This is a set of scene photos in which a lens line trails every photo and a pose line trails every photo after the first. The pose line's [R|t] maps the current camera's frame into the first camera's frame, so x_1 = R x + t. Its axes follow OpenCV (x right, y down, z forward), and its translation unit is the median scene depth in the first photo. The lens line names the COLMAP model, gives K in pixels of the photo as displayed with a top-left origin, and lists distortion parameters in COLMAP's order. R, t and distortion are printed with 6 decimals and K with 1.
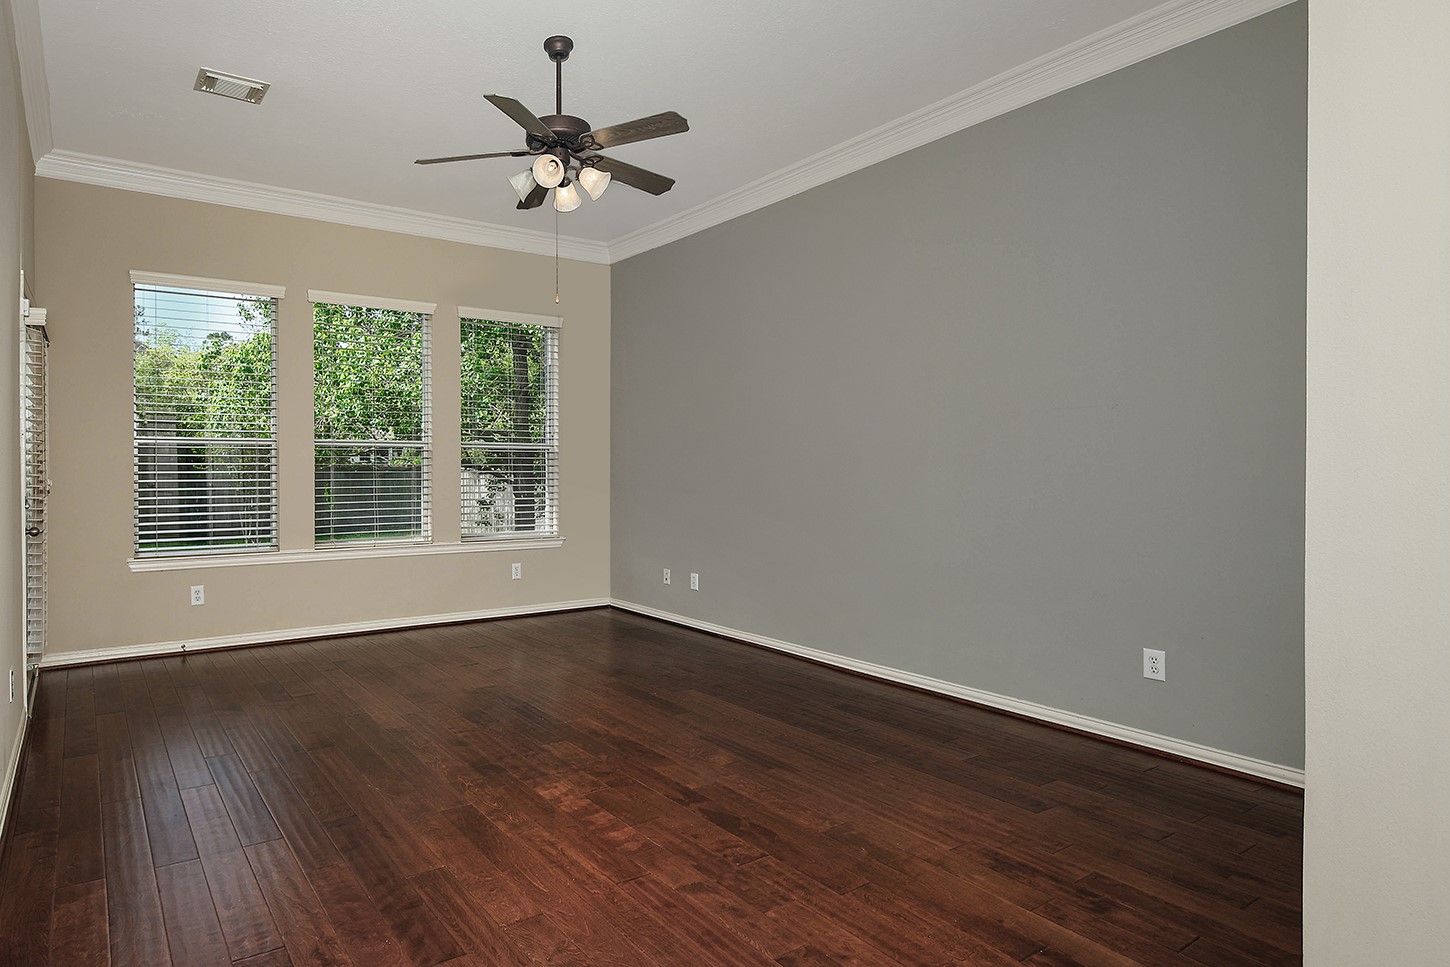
lens RADIAL K [[771.0, 0, 727.9], [0, 771.0, 479.8], [0, 0, 1]] dist [-0.001383, -0.002166]
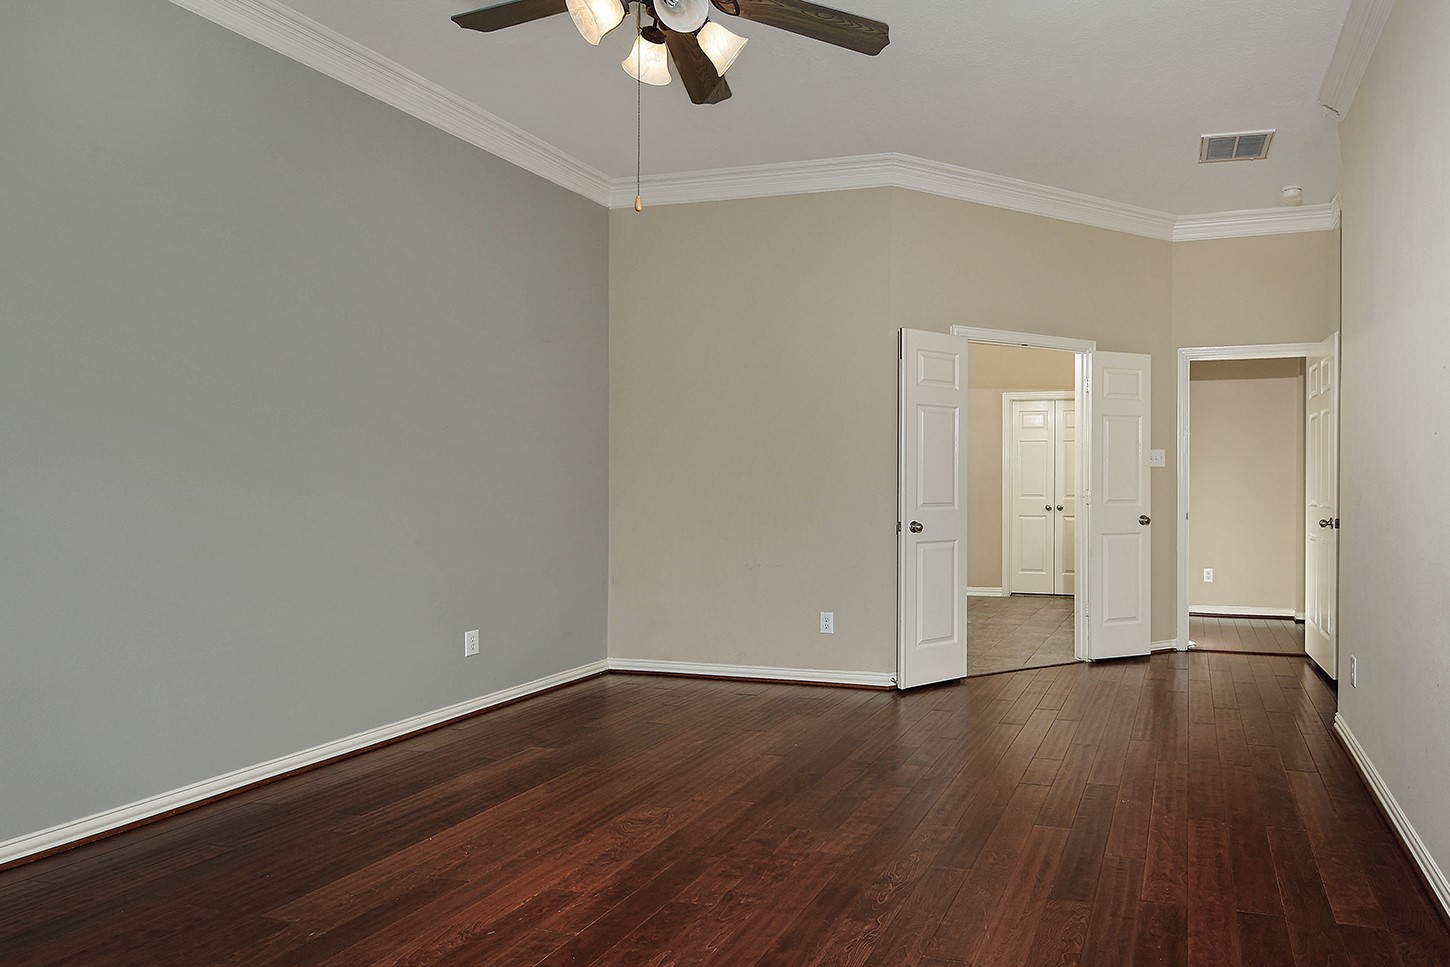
lens RADIAL K [[771.0, 0, 728.1], [0, 771.0, 483.9], [0, 0, 1]] dist [-0.001383, -0.002166]
pose [[-0.341462, 0.000801, 0.939895, -0.770844], [0.010322, 0.999943, 0.002898, -0.014279], [-0.939839, 0.010691, -0.341451, 1.077723]]
